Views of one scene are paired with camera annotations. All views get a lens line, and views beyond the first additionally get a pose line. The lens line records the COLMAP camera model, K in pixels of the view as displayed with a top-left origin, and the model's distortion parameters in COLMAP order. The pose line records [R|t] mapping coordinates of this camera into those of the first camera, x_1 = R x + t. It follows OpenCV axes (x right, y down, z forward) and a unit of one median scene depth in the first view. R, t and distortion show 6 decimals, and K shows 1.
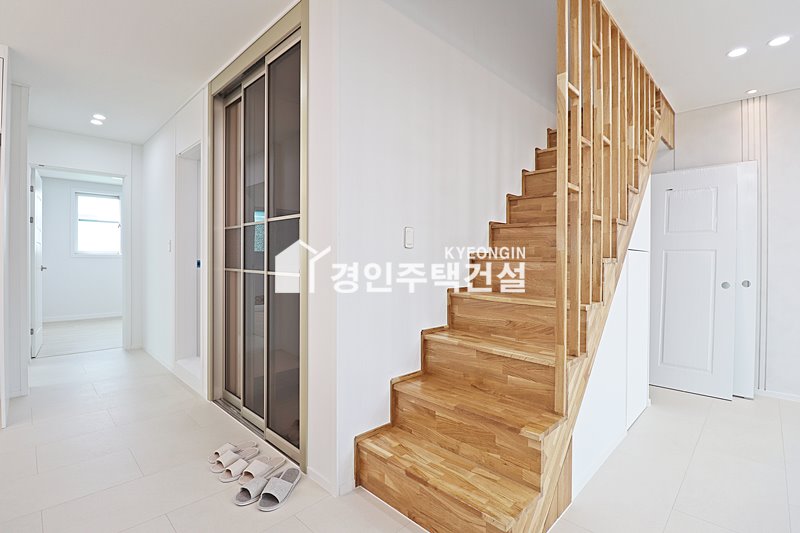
lens RADIAL K [[366.7, 0, 397.2], [0, 366.7, 260.3], [0, 0, 1]] dist [-0.001205, -0.012621]
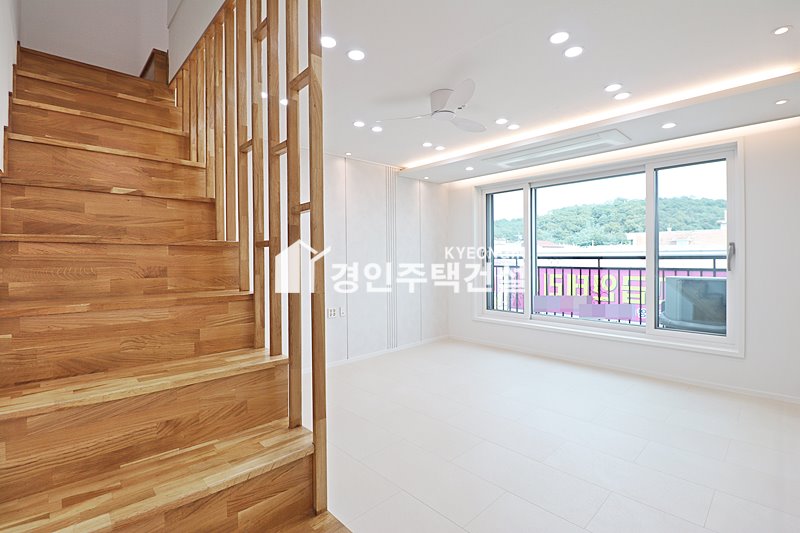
lens RADIAL K [[366.7, 0, 397.2], [0, 366.7, 260.3], [0, 0, 1]] dist [-0.001205, -0.012621]
pose [[0.022147, -0.014466, 0.999650, -0.162779], [0.015400, 0.999782, 0.014127, -0.056434], [-0.999636, 0.015082, 0.022365, 0.448007]]
